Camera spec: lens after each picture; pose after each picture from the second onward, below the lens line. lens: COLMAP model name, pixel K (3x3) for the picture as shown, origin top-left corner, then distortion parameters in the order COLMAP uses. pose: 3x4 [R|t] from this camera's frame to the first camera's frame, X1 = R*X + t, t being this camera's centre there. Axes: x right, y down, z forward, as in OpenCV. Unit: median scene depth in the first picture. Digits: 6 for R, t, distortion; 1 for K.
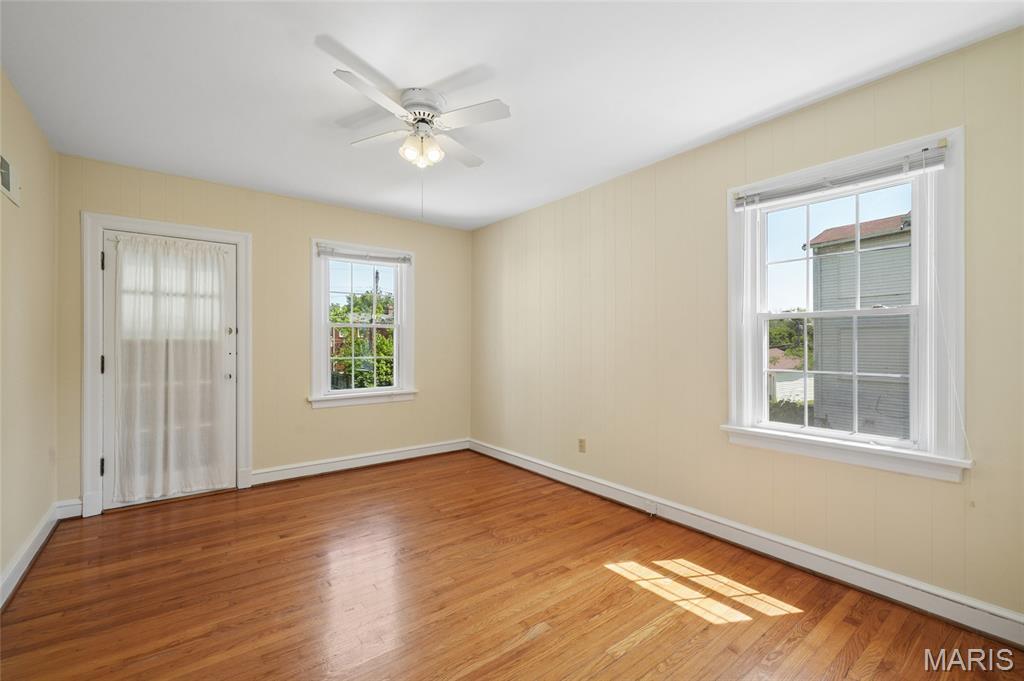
lens RADIAL K [[459.4, 0, 502.1], [0, 459.4, 346.7], [0, 0, 1]] dist [0.002738, -0.000321]
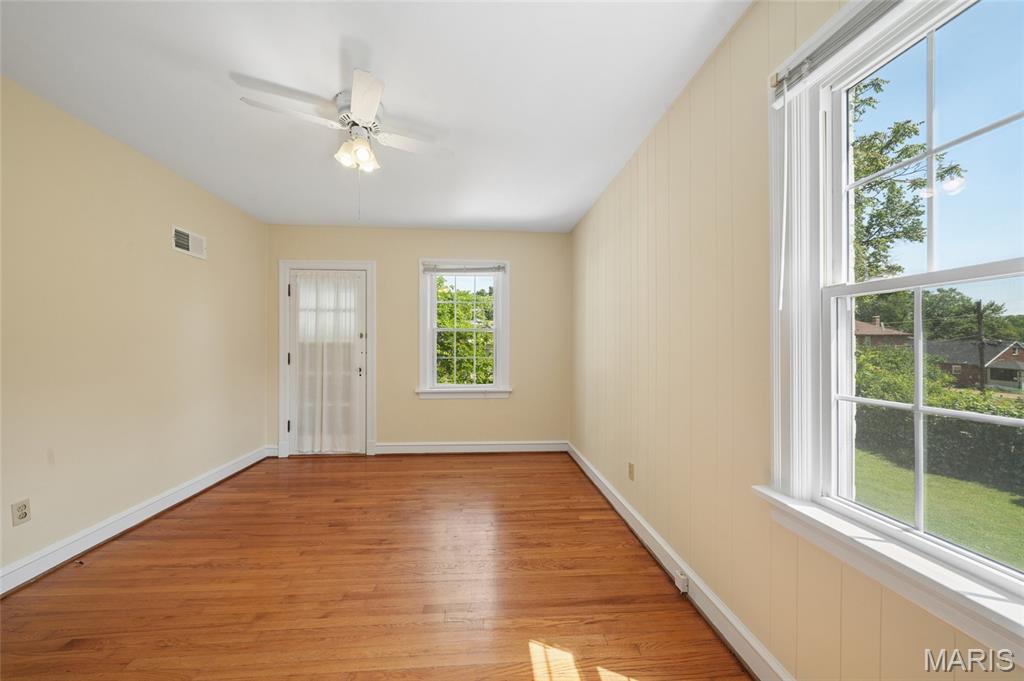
lens RADIAL K [[379.7, 0, 511.0], [0, 379.7, 347.8], [0, 0, 1]] dist [-0.000316, -0.000115]
pose [[0.824918, 0.004951, -0.565231, 0.403227], [-0.007682, 0.999967, -0.002452, 0.000174], [0.565200, 0.006364, 0.824929, 0.350317]]
